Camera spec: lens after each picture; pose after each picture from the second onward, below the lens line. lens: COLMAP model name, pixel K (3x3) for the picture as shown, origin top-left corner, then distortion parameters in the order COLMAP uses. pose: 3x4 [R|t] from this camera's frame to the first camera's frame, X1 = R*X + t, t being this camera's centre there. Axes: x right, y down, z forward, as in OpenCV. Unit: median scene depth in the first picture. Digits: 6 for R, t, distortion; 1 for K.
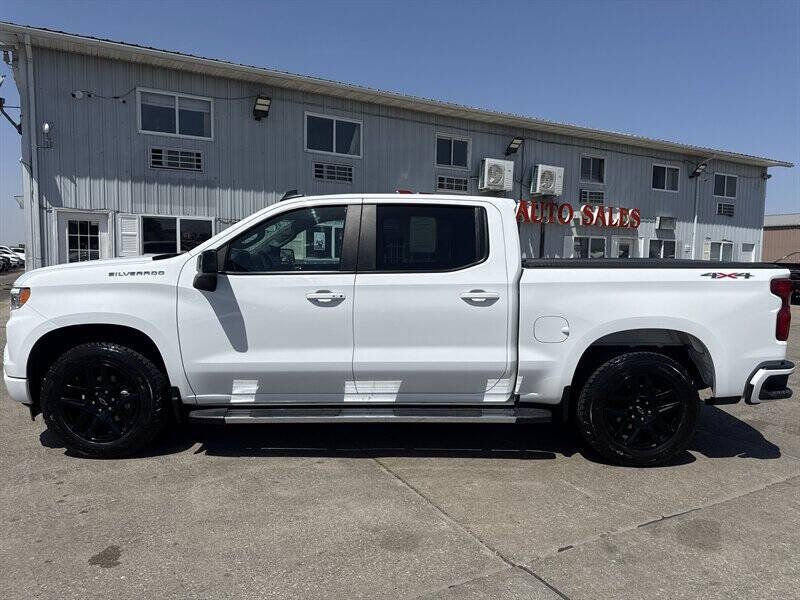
lens RADIAL K [[555.4, 0, 400.0], [0, 555.4, 300.0], [0, 0, 1]] dist [0.089425, -0.124139]
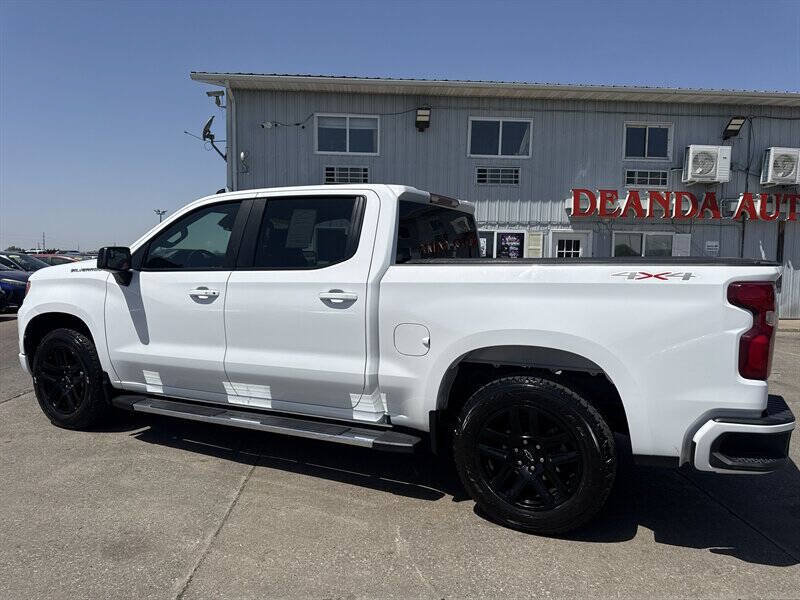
lens RADIAL K [[555.4, 0, 400.0], [0, 555.4, 300.0], [0, 0, 1]] dist [0.089425, -0.124139]
pose [[0.895538, 0.026666, -0.444186, 0.172783], [-0.034935, 0.999335, -0.010440, 0.001009], [0.443612, 0.024867, 0.895874, 0.072540]]
